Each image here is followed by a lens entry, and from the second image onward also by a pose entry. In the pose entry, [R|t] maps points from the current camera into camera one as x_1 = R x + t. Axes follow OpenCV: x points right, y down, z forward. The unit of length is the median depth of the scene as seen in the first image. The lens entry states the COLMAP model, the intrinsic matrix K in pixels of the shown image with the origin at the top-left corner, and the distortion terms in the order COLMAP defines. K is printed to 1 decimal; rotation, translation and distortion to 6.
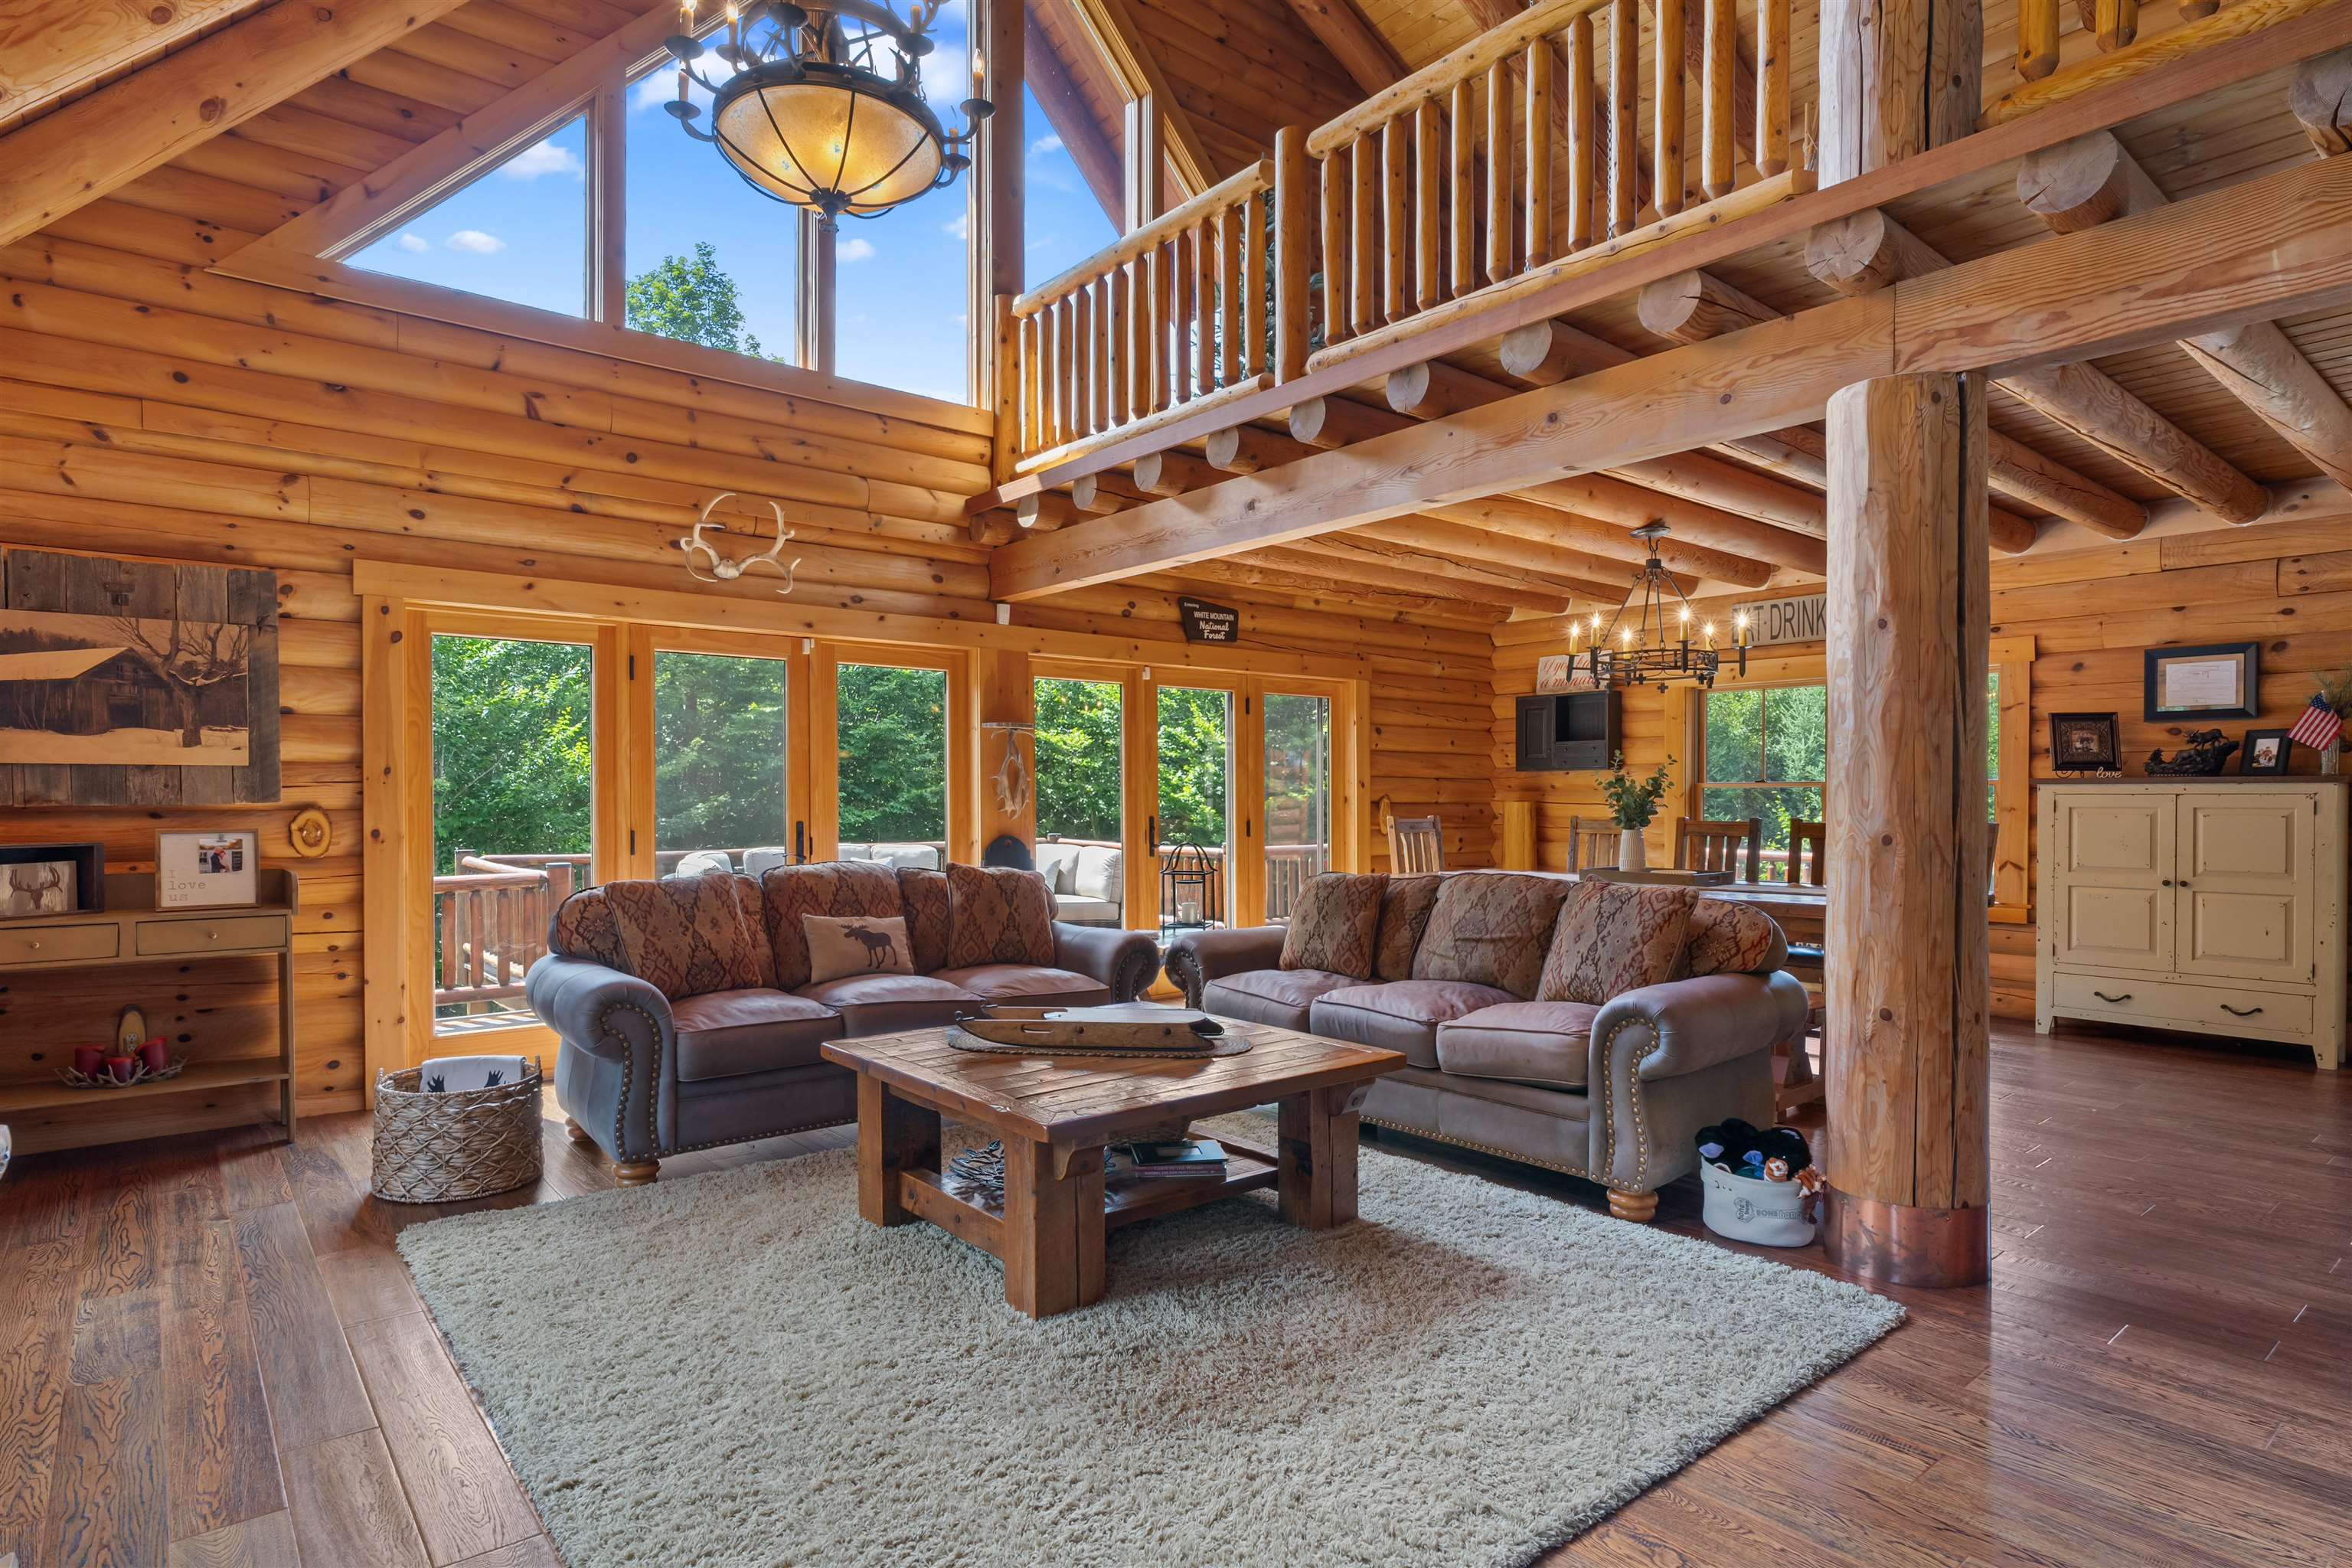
lens RADIAL K [[1213.0, 0, 1194.0], [0, 1213.0, 803.0], [0, 0, 1]] dist [-0.009210, 0.006071]
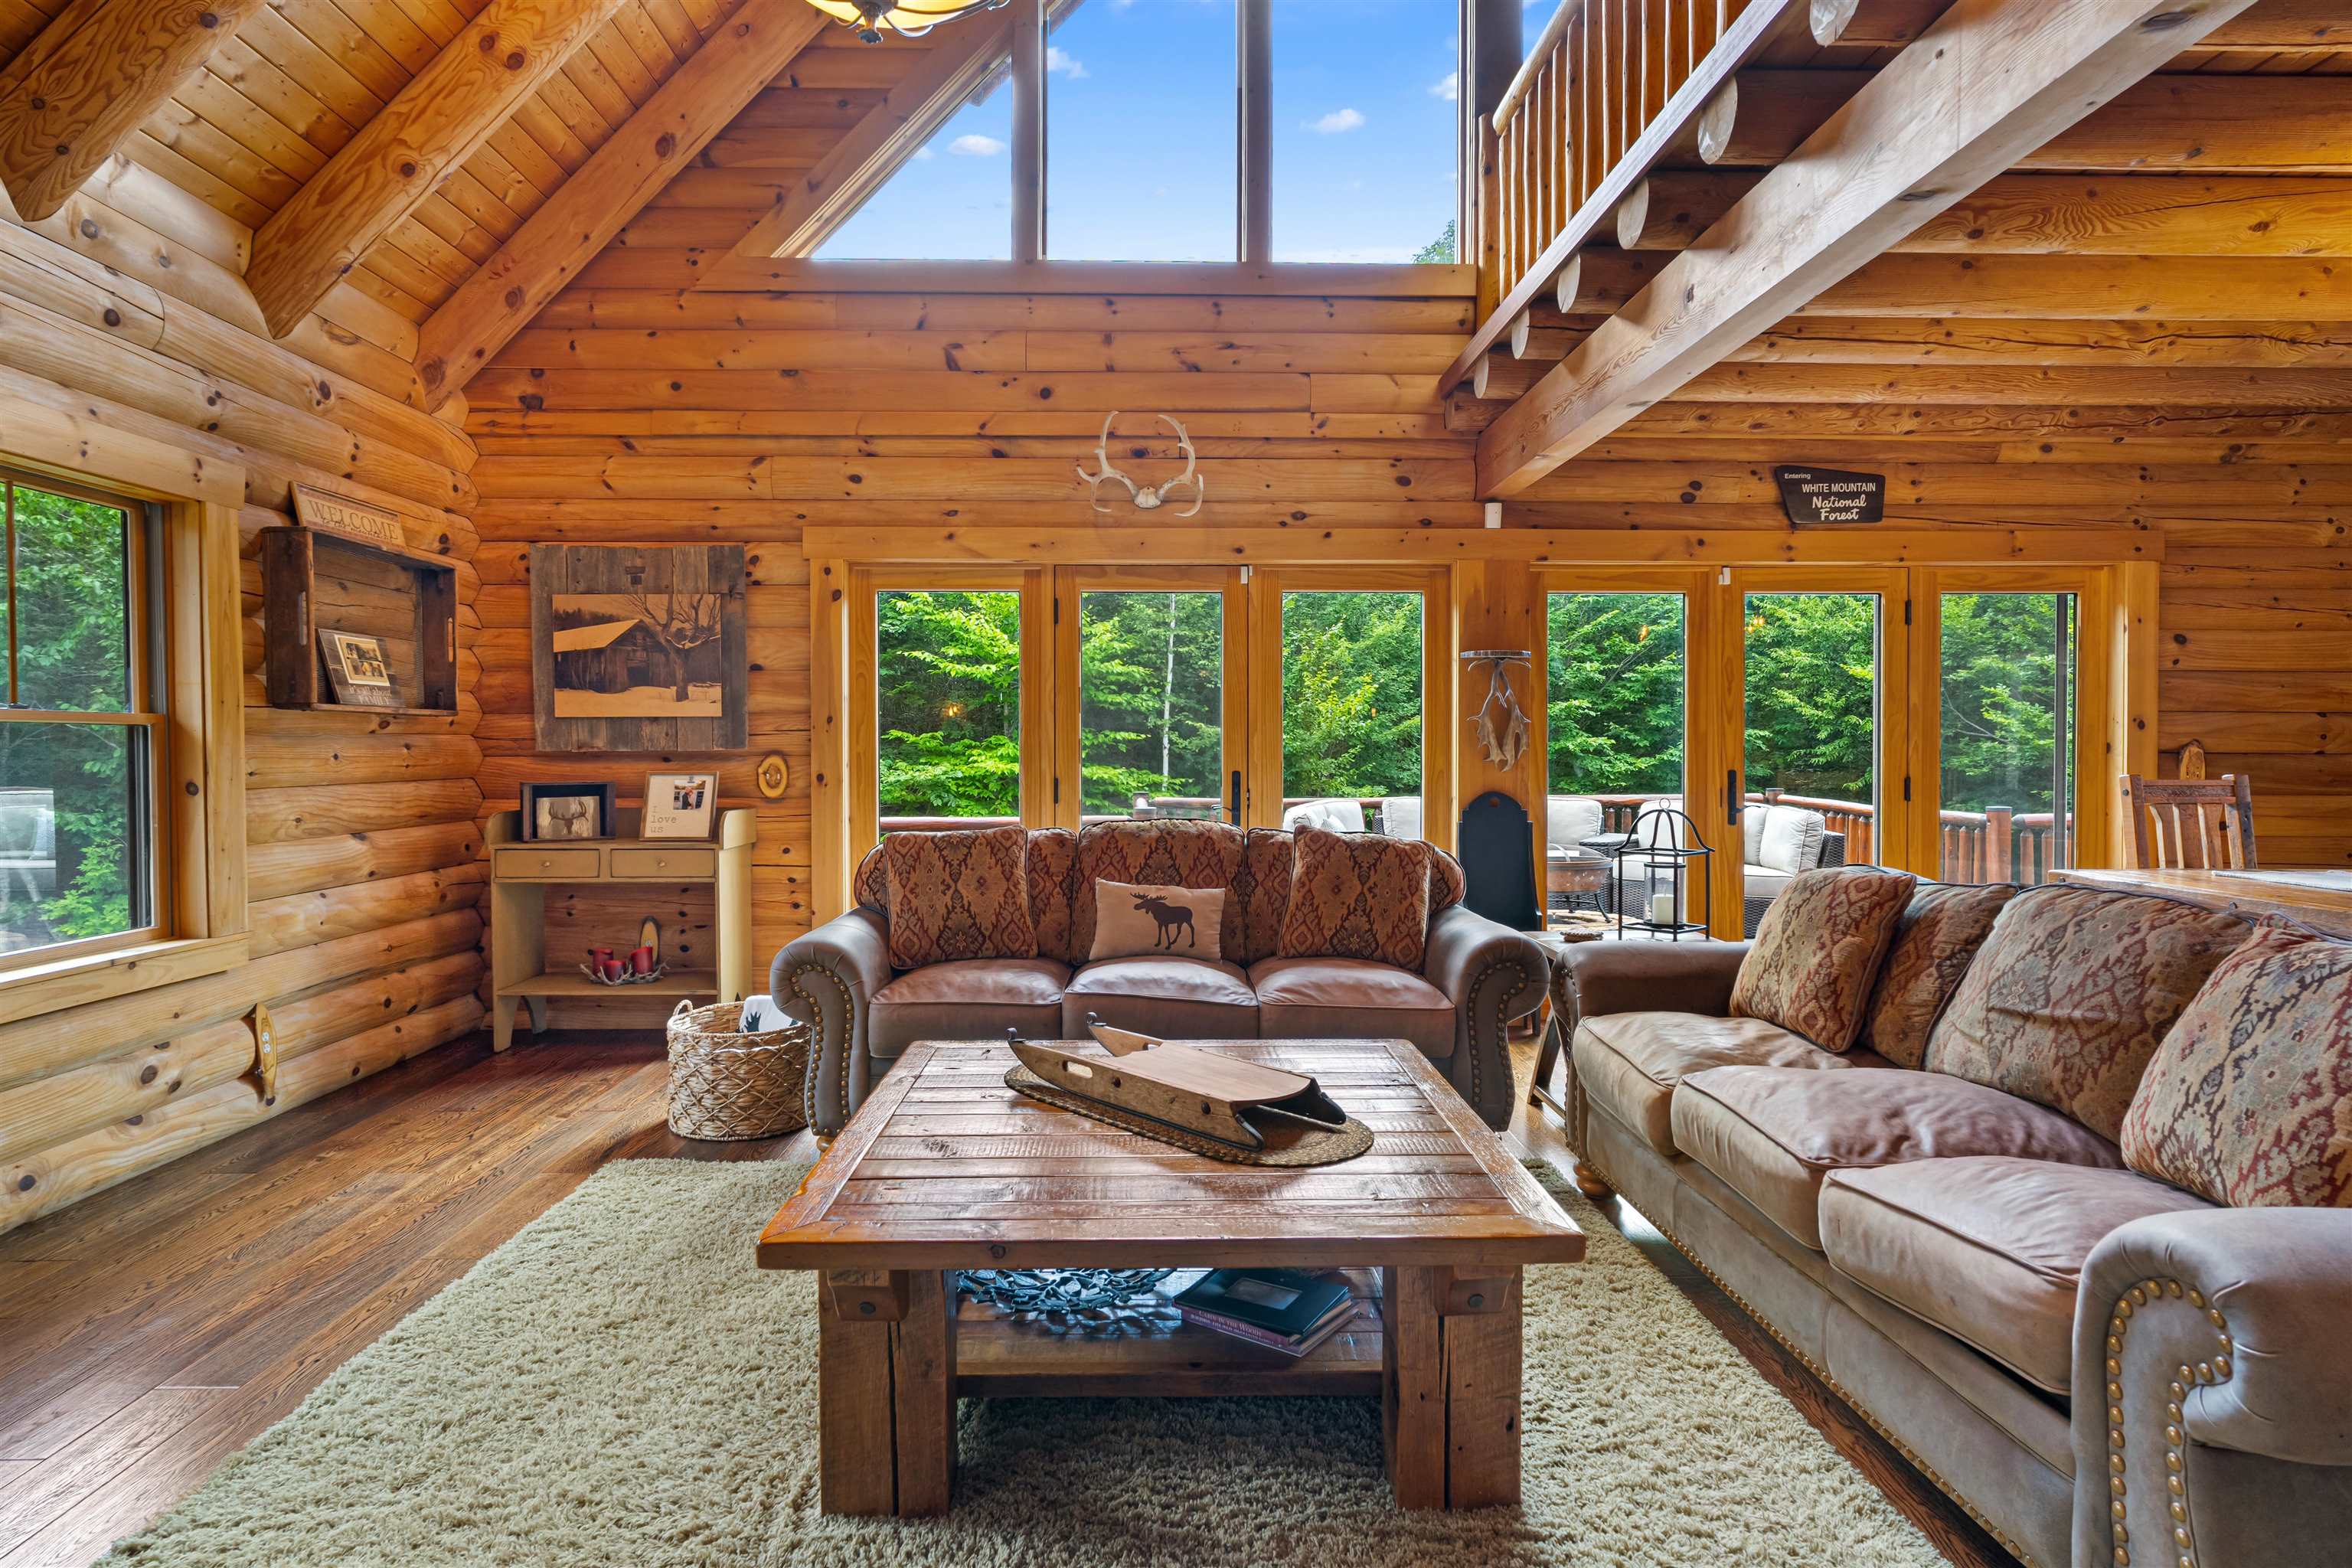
lens RADIAL K [[1213.0, 0, 1179.6], [0, 1213.0, 768.6], [0, 0, 1]] dist [-0.009210, 0.006071]
pose [[0.787186, 0.012603, -0.616587, 0.256985], [-0.002736, 0.999853, 0.016944, -0.001960], [0.616709, -0.011652, 0.787105, 0.348285]]
